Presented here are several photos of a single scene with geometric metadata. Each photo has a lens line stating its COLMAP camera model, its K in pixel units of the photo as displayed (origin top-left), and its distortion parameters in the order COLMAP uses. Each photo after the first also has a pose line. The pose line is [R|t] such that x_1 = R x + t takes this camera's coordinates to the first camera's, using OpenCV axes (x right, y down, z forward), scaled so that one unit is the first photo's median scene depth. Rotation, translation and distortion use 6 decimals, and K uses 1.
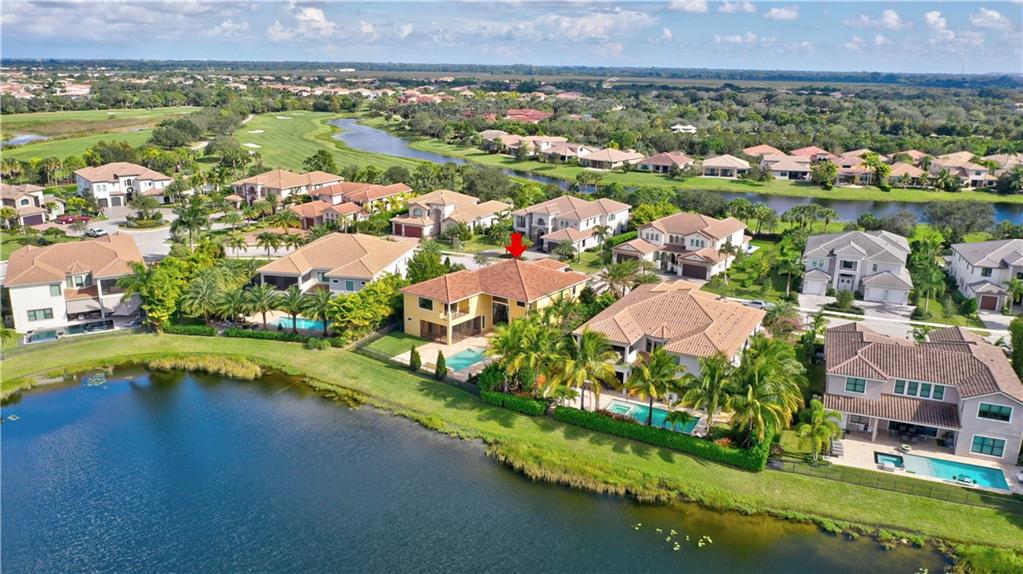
lens RADIAL K [[819.7, 0, 511.5], [0, 819.7, 287.0], [0, 0, 1]] dist [-0.006947, -0.001157]
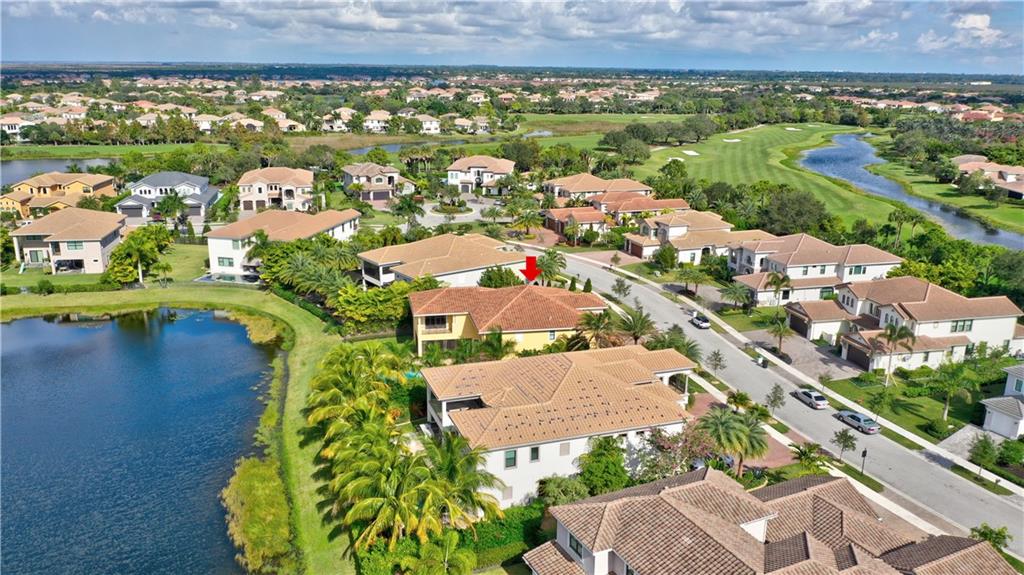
lens RADIAL K [[820.5, 0, 512.0], [0, 820.5, 287.5], [0, 0, 1]] dist [-0.006947, -0.001157]
pose [[0.735166, 0.175743, -0.654710, 0.251000], [-0.184106, 0.981271, 0.056671, -0.034427], [0.652408, 0.078874, 0.753752, 0.142076]]
